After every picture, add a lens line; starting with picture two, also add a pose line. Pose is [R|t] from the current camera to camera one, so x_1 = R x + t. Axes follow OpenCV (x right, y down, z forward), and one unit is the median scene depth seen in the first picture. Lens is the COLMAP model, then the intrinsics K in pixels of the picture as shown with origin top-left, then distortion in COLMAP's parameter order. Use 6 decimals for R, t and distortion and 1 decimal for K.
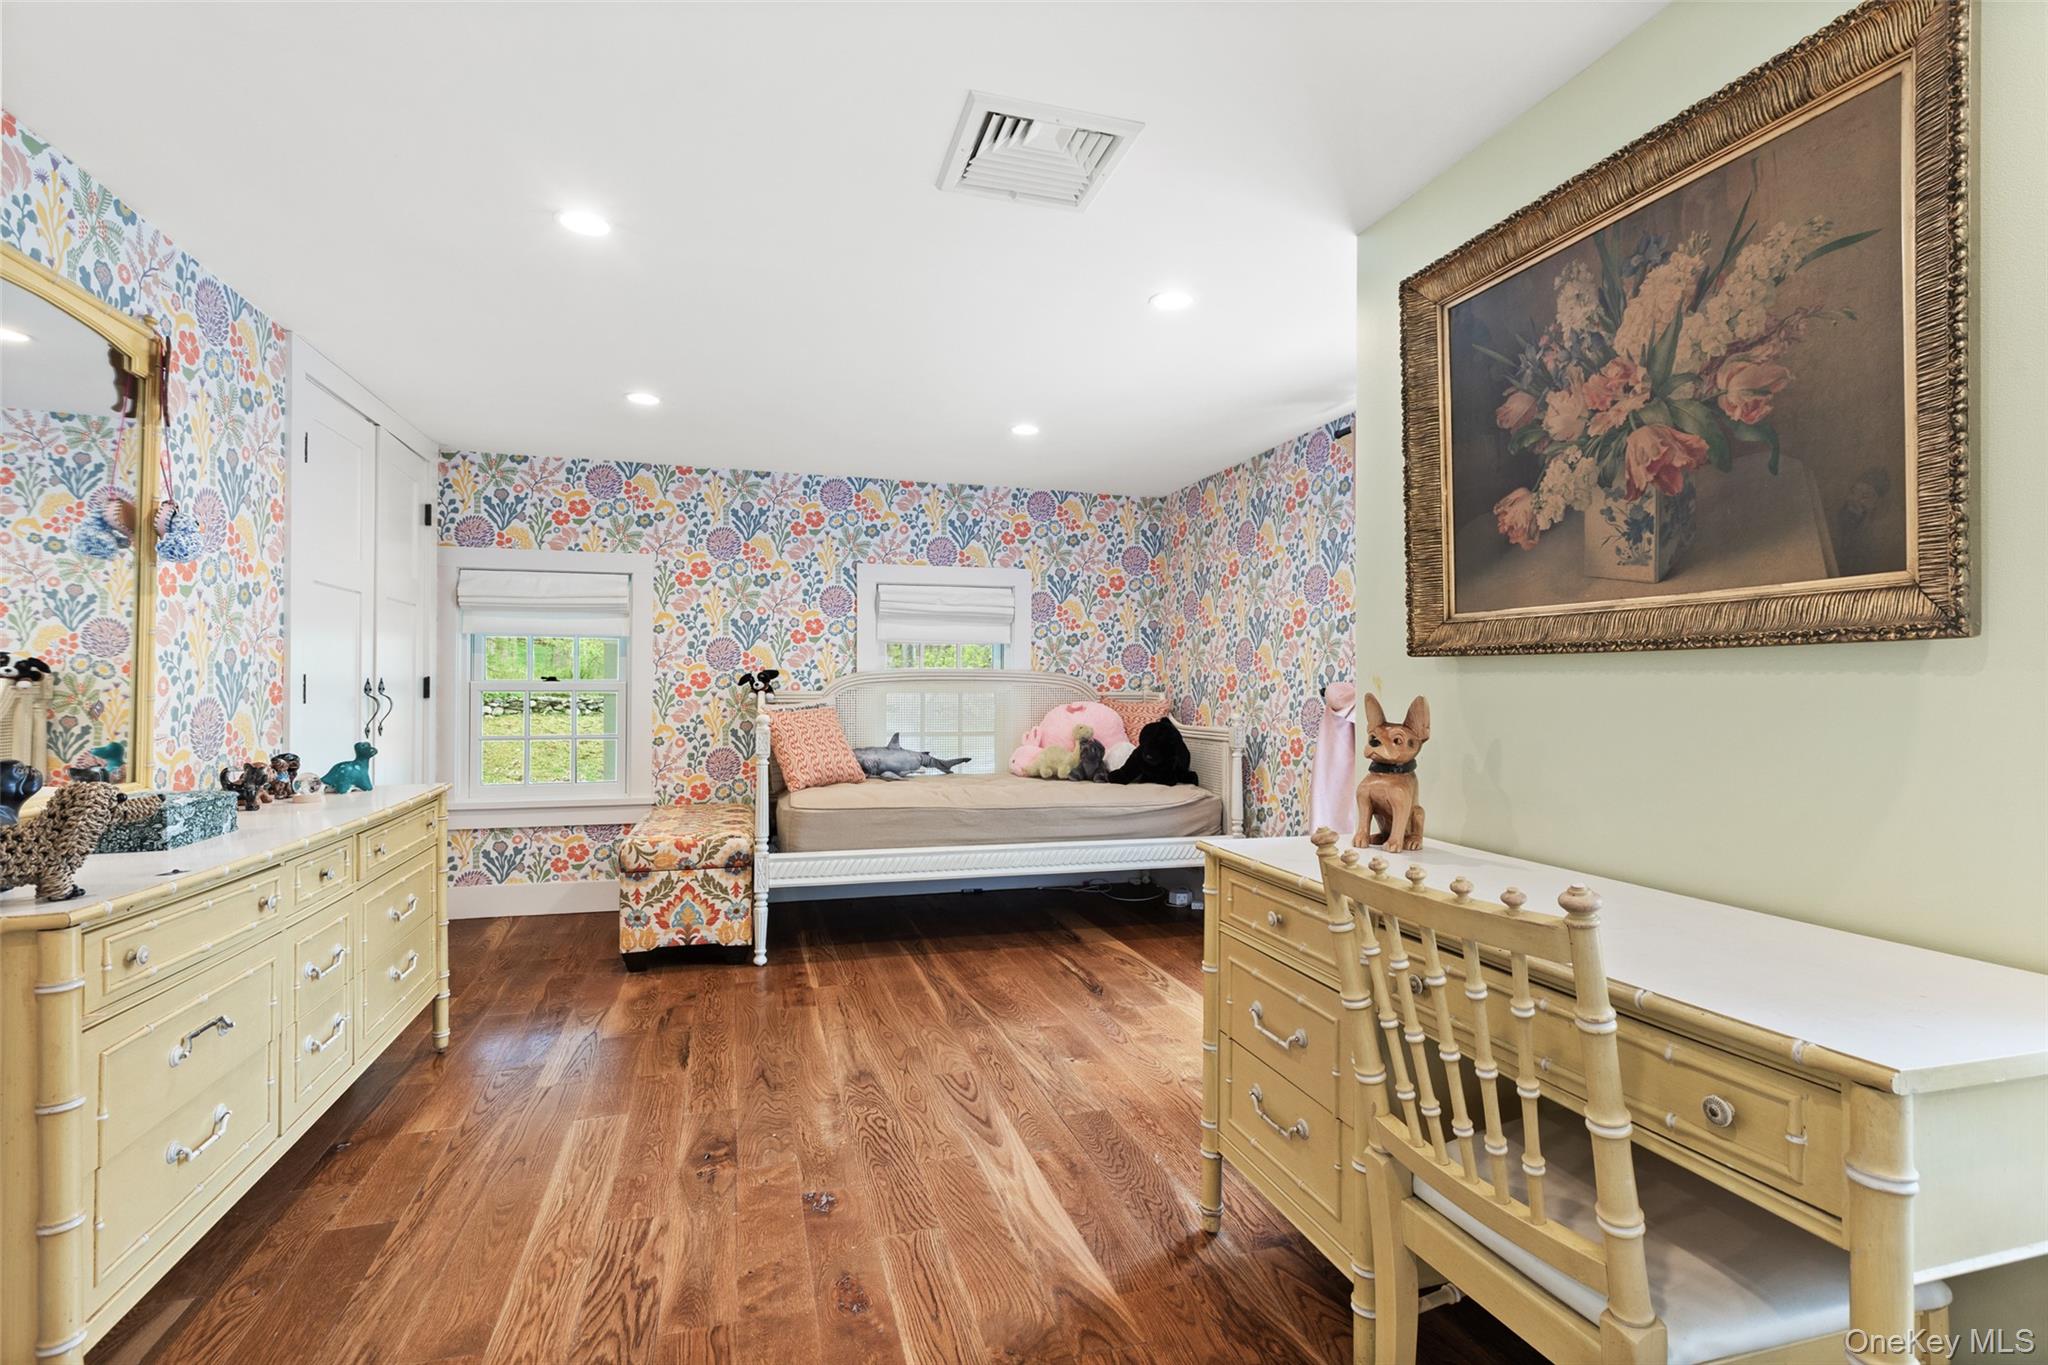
lens RADIAL K [[934.3, 0, 1018.6], [0, 934.3, 673.2], [0, 0, 1]] dist [-0.003051, 0.000204]
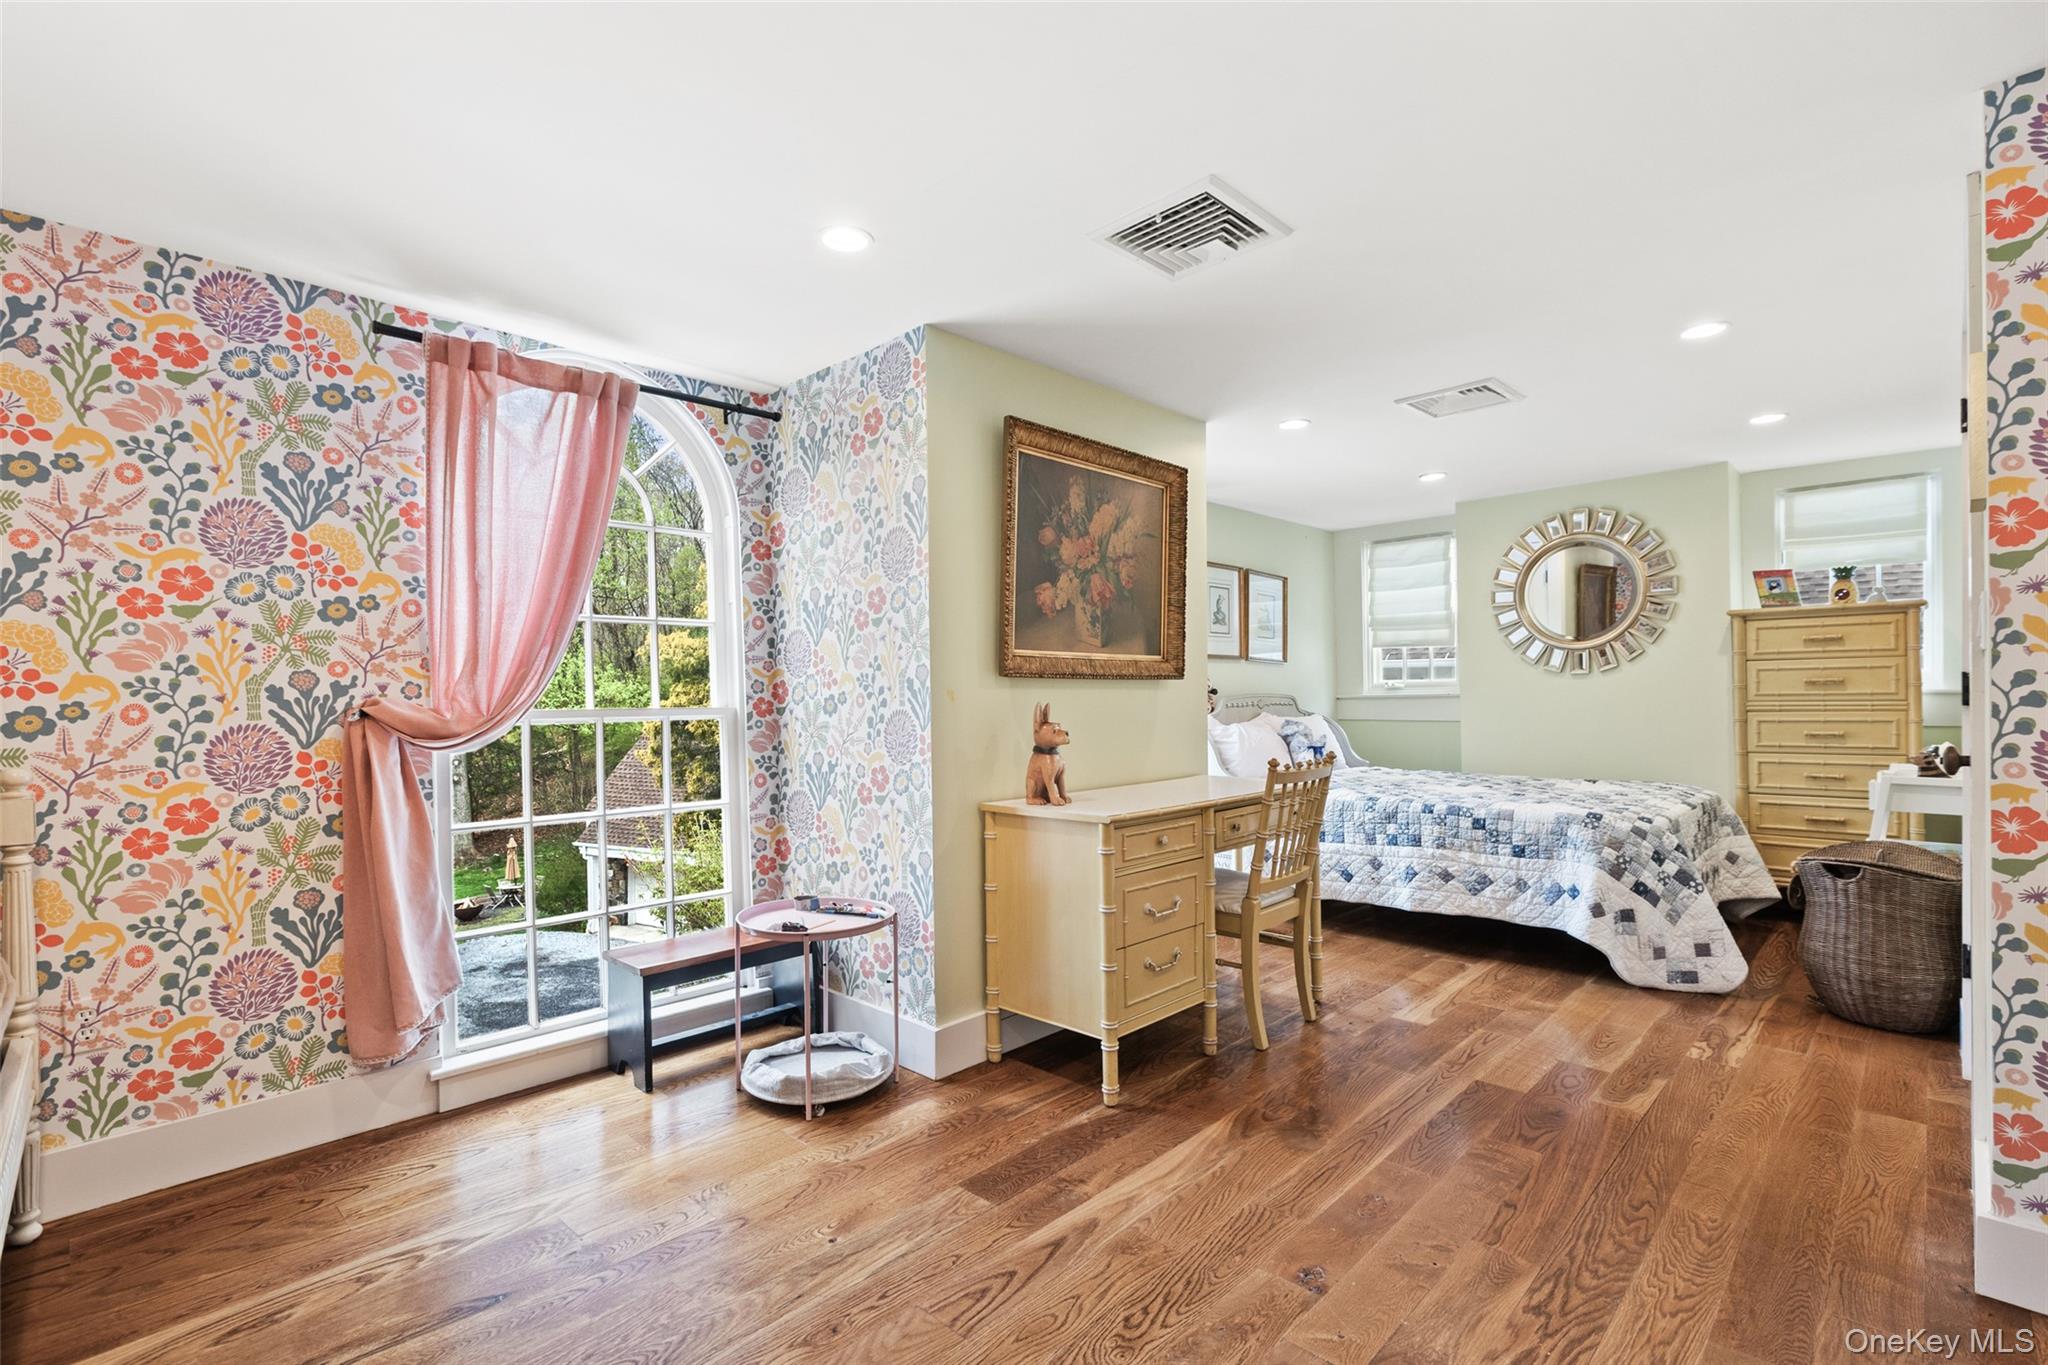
lens RADIAL K [[934.3, 0, 1024.9], [0, 934.3, 696.1], [0, 0, 1]] dist [-0.003051, 0.000204]
pose [[-0.490382, 0.000910, 0.871507, -1.012206], [-0.002499, 0.999994, -0.002450, 0.019651], [-0.871504, -0.003379, -0.490376, 1.994584]]
